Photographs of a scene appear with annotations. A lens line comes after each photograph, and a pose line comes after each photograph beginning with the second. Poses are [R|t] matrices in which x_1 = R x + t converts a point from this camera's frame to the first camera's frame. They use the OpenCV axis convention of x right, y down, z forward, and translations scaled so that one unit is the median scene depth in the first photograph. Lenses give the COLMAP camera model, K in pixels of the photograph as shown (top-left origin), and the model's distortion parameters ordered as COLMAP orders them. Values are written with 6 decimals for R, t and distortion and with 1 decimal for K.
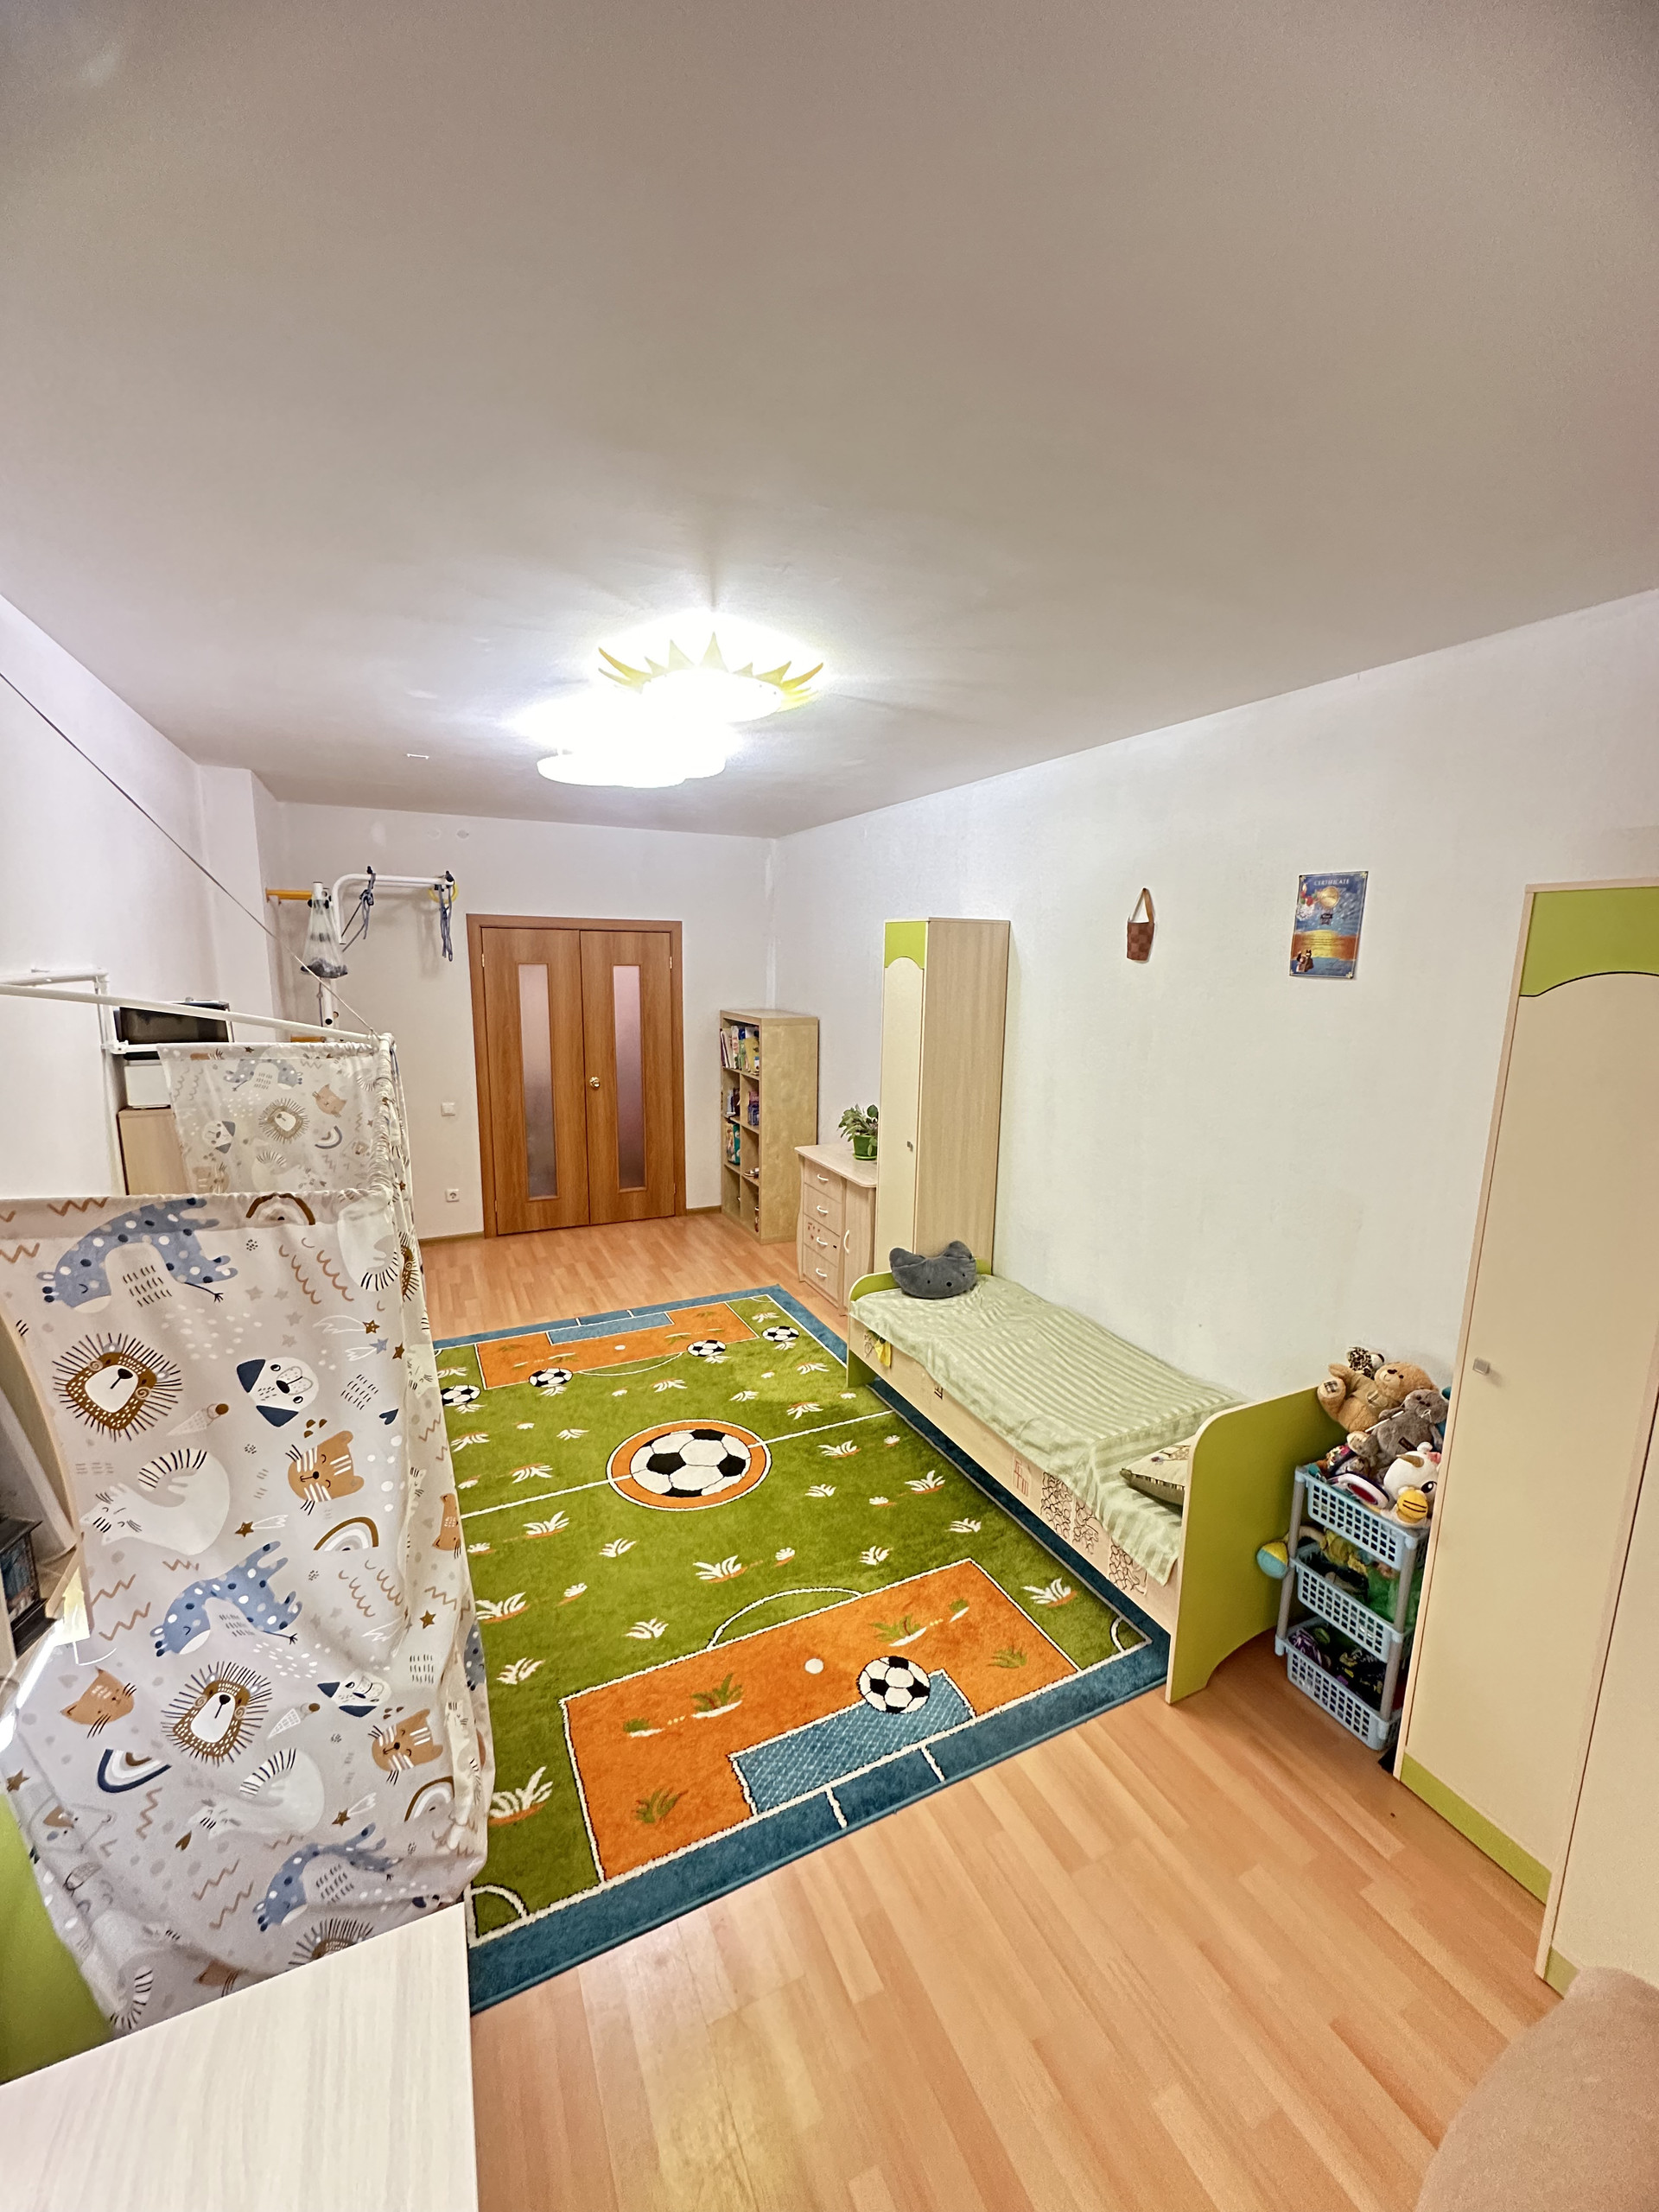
lens RADIAL K [[884.2, 0, 828.5], [0, 884.2, 1106.4], [0, 0, 1]] dist [-0.001977, -0.000496]
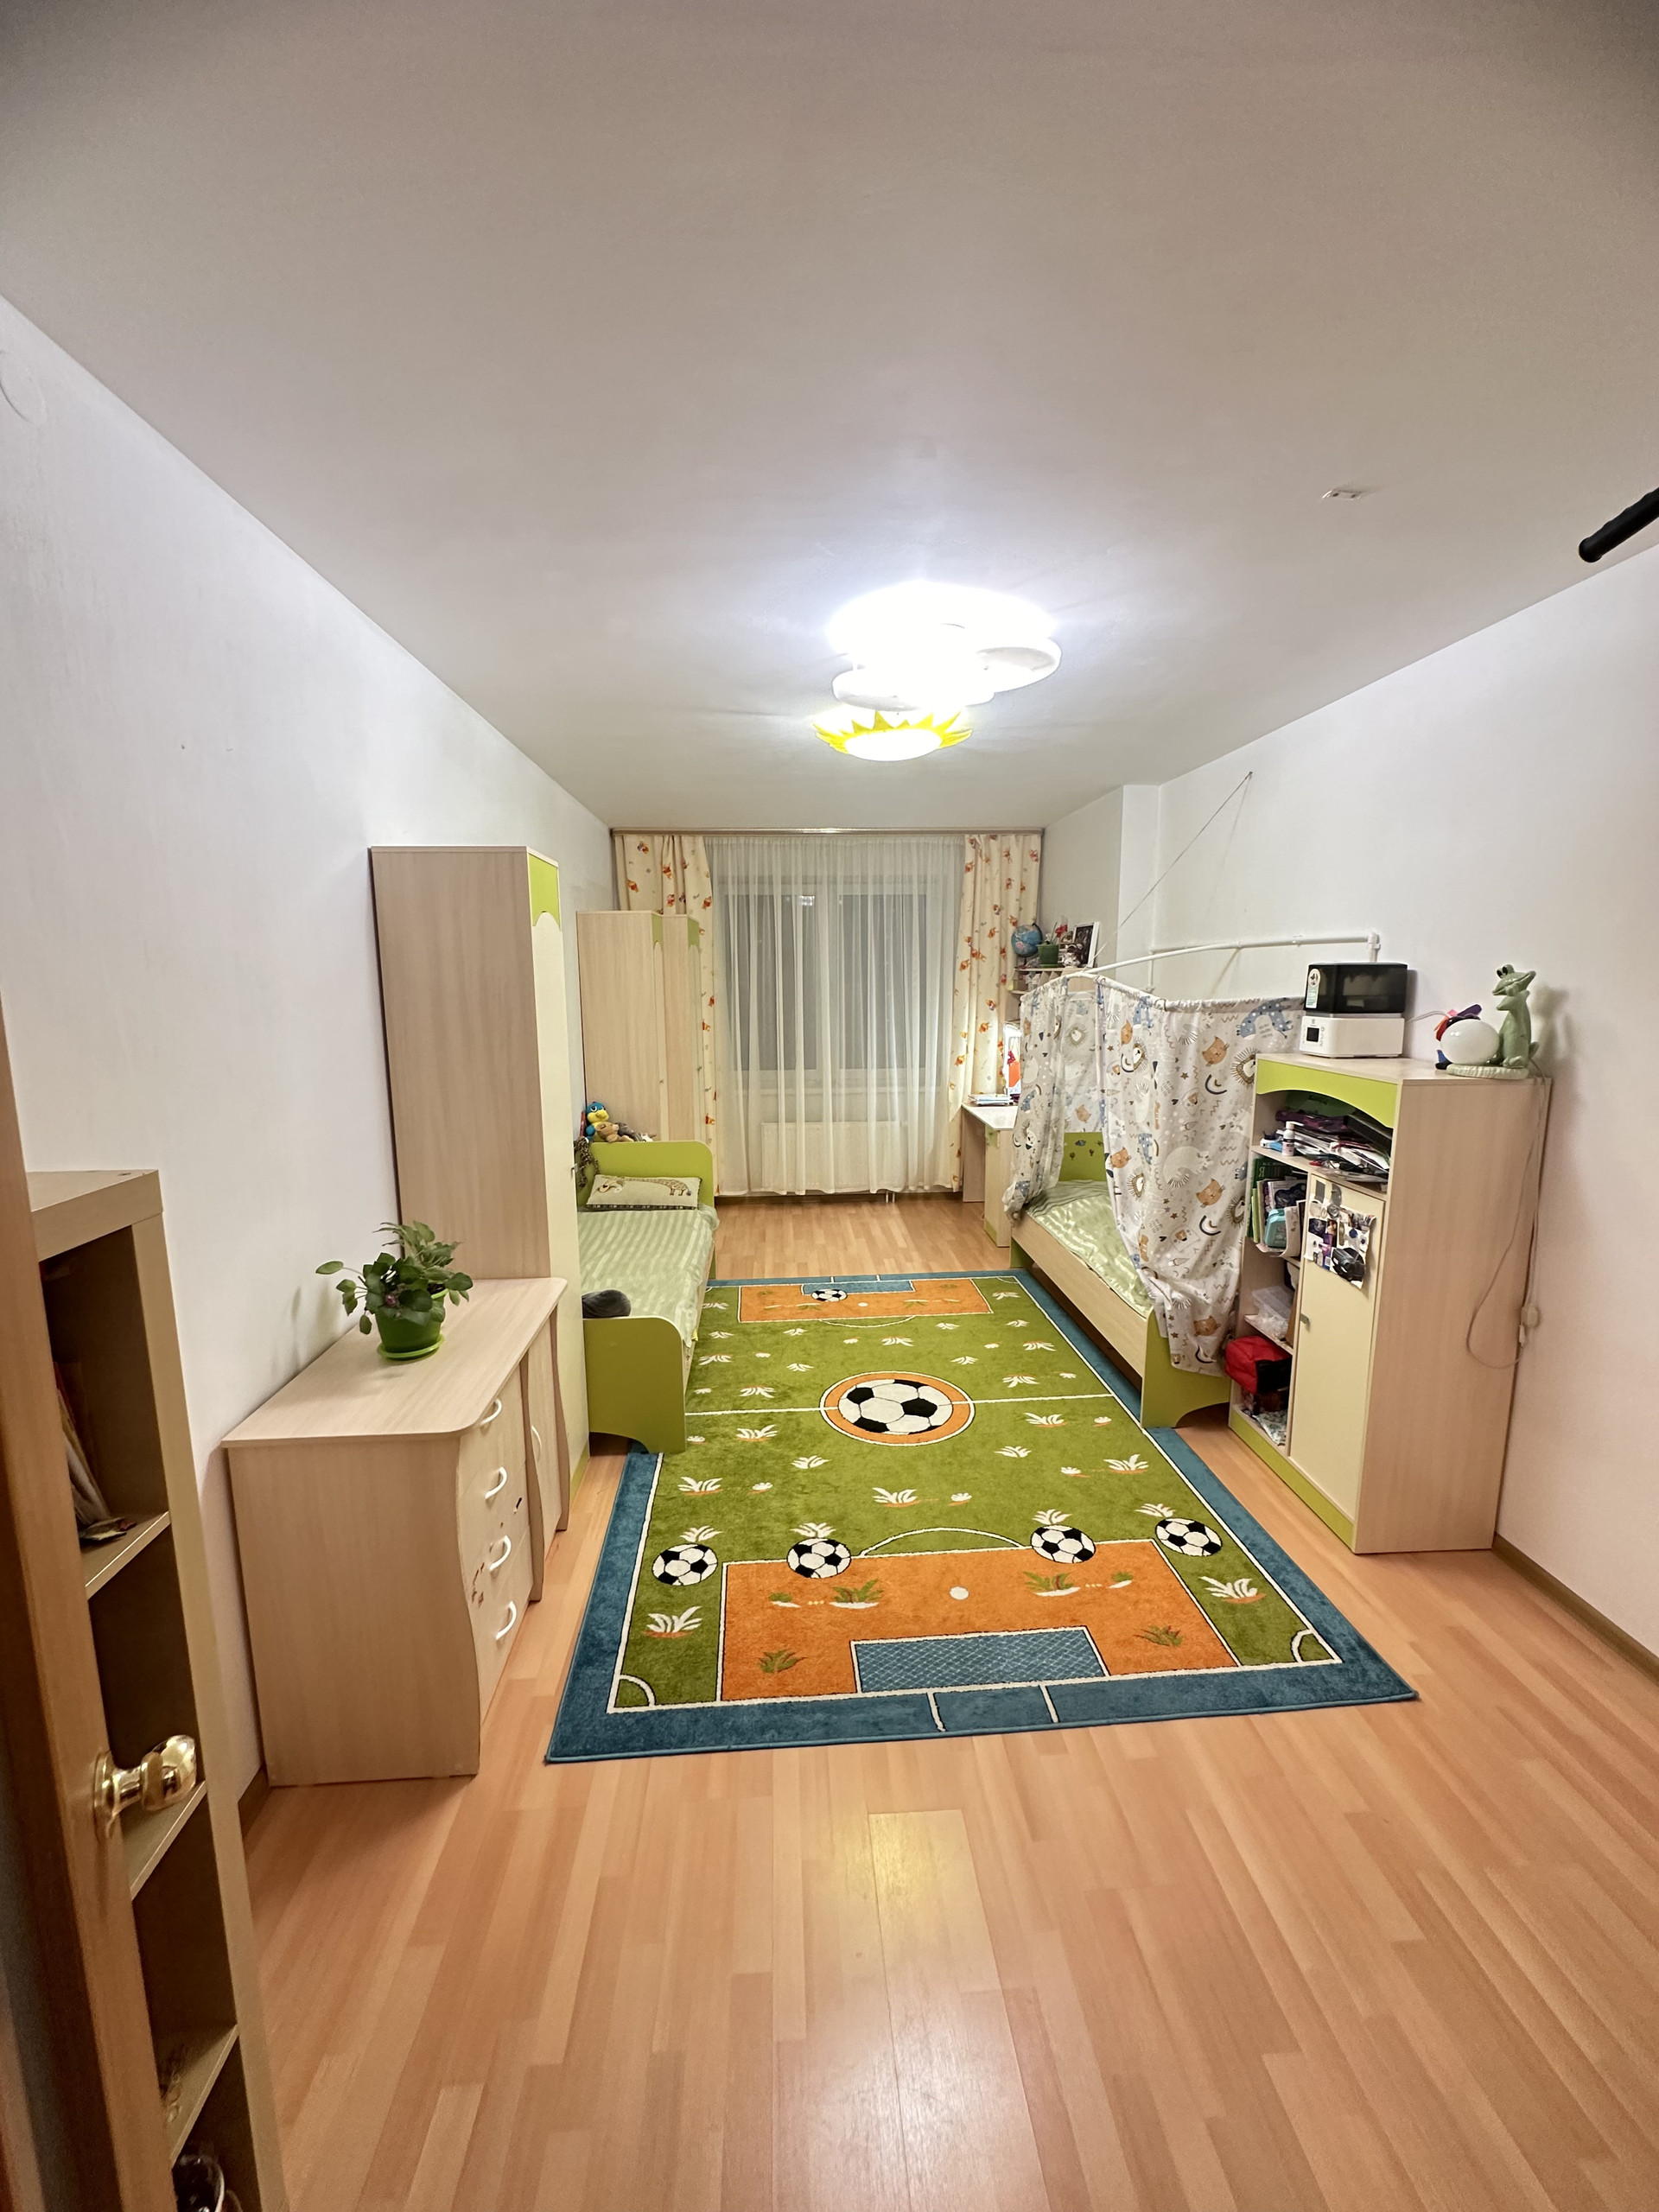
lens RADIAL K [[884.2, 0, 837.3], [0, 884.2, 1111.4], [0, 0, 1]] dist [-0.001977, -0.000496]
pose [[-0.931336, -0.068259, 0.357705, -0.534957], [0.052913, 0.946486, 0.318379, -0.321120], [-0.360295, 0.315445, -0.877885, 2.218641]]
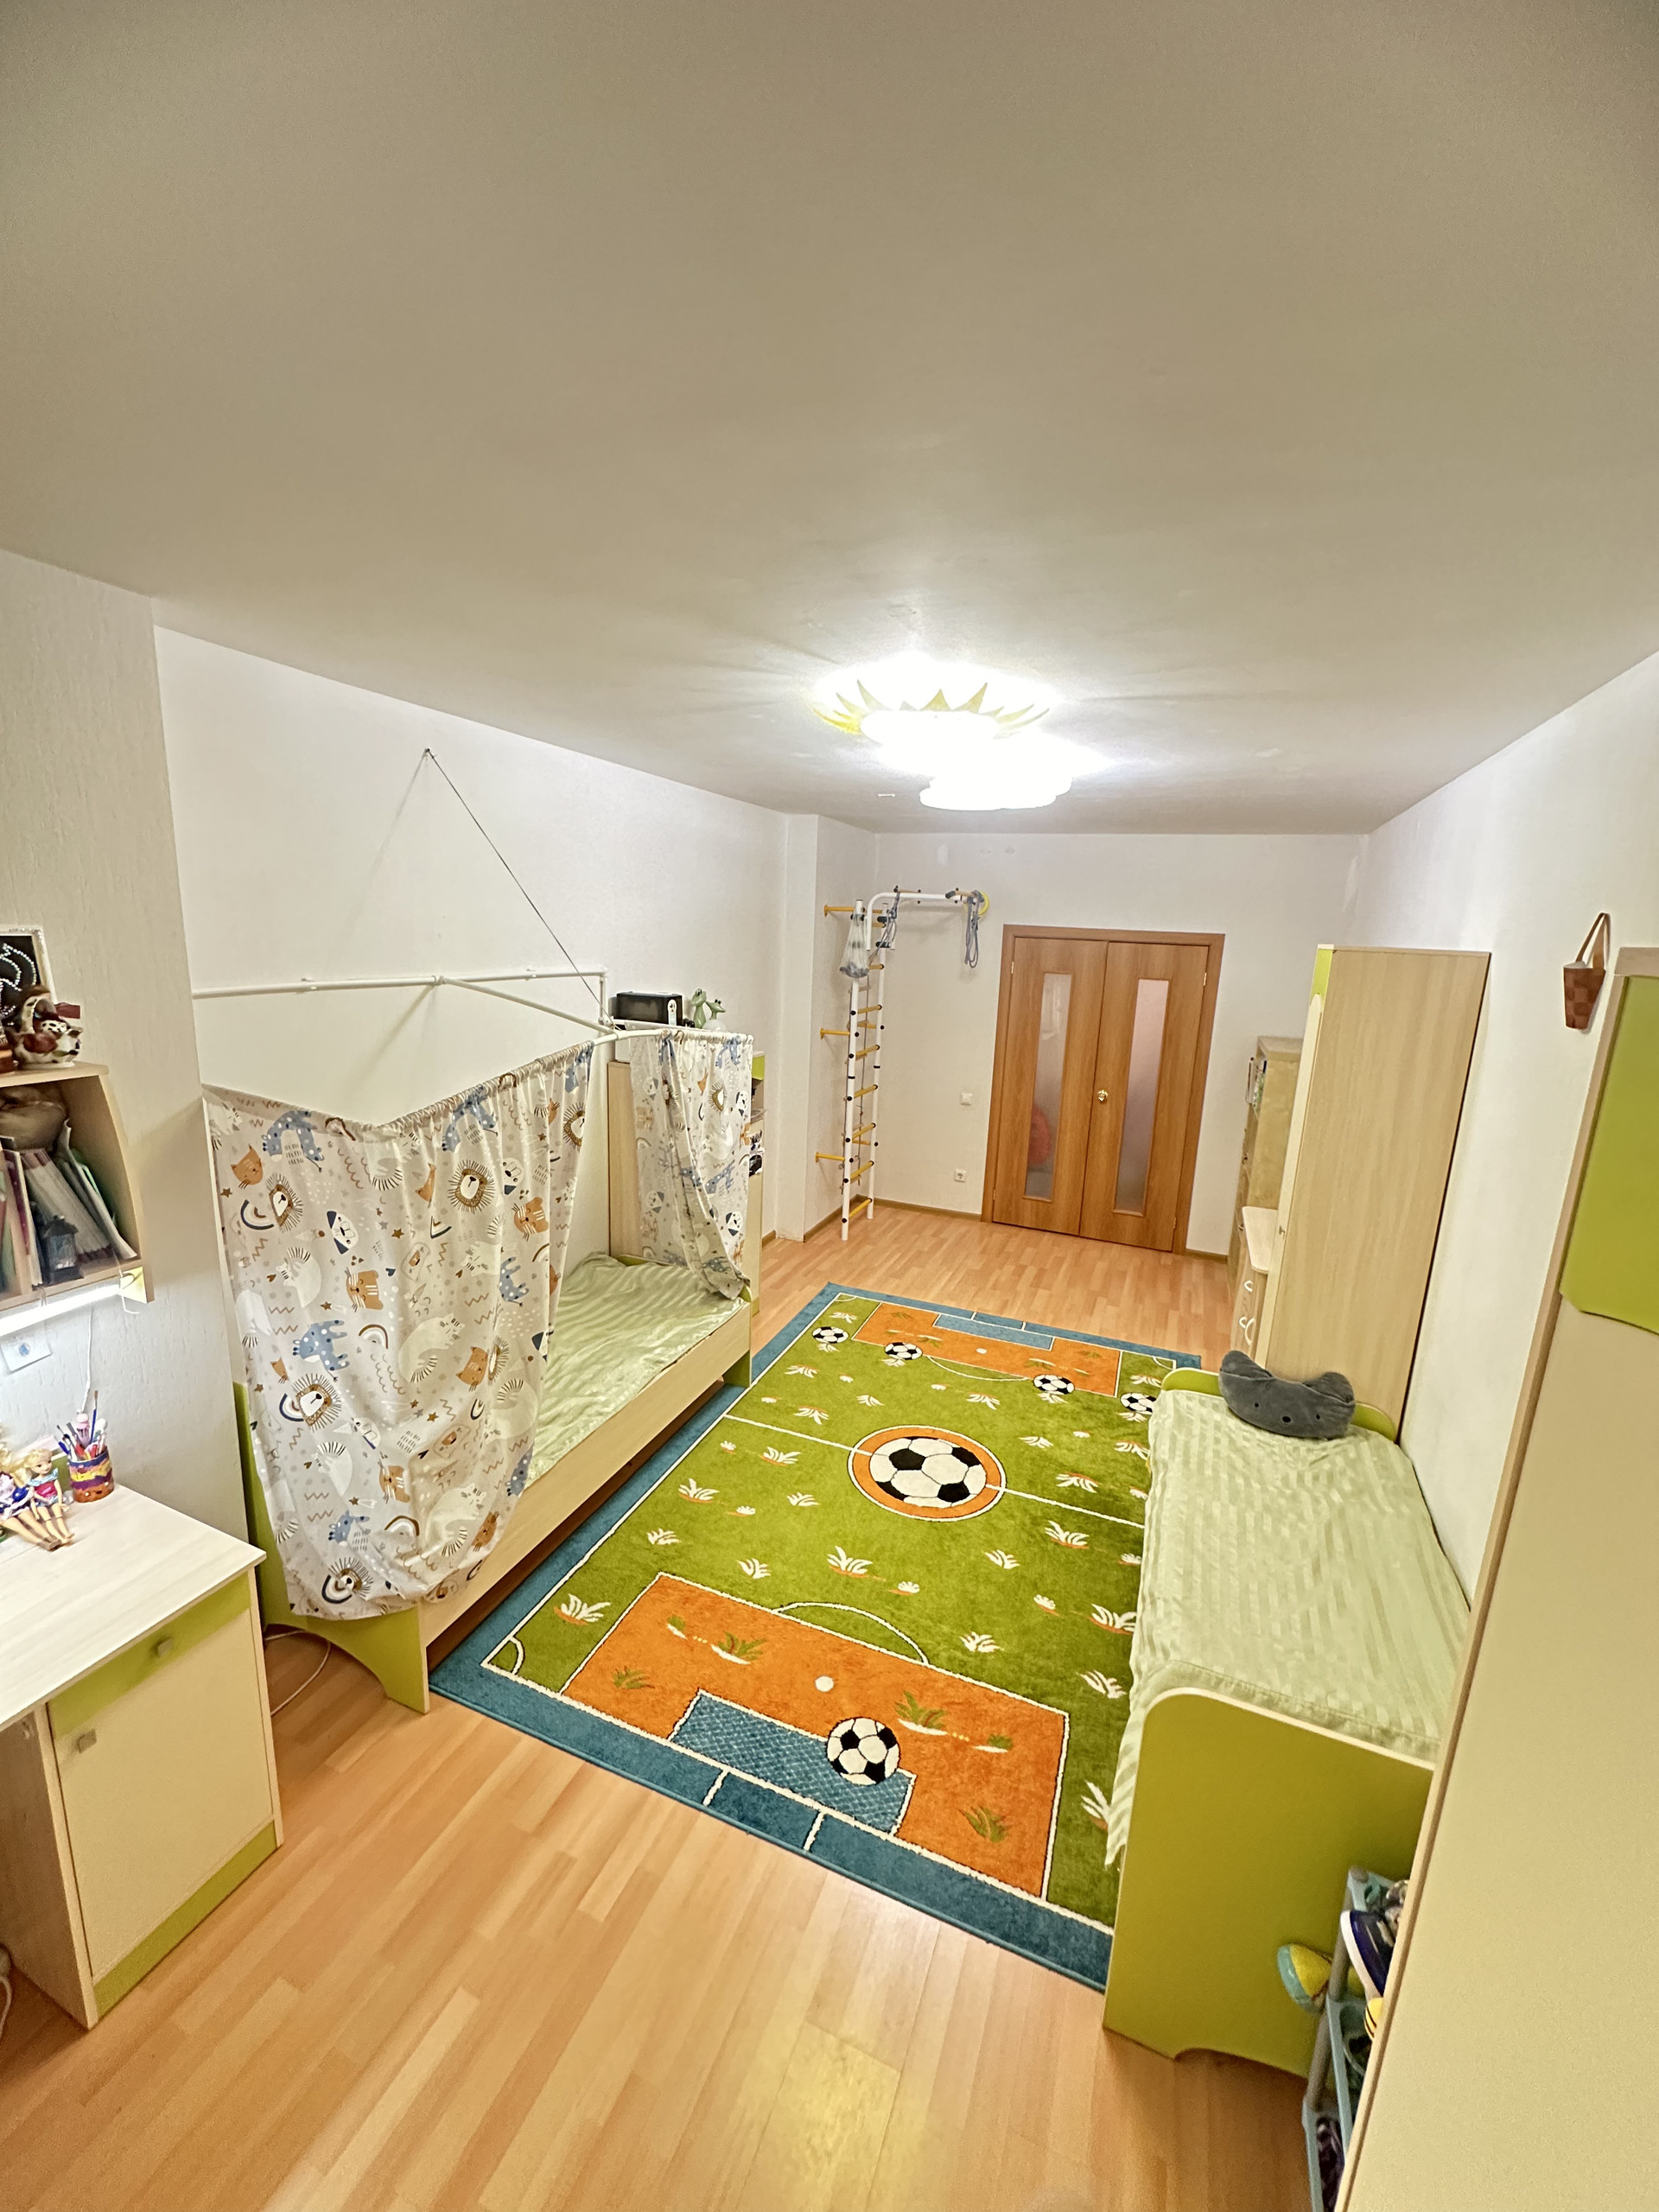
lens RADIAL K [[884.2, 0, 824.5], [0, 884.2, 1104.8], [0, 0, 1]] dist [-0.001977, -0.000496]
pose [[0.667055, 0.160182, -0.727585, 0.535955], [-0.158027, 0.984811, 0.071932, -0.085230], [0.728056, 0.066996, 0.682236, 0.224264]]
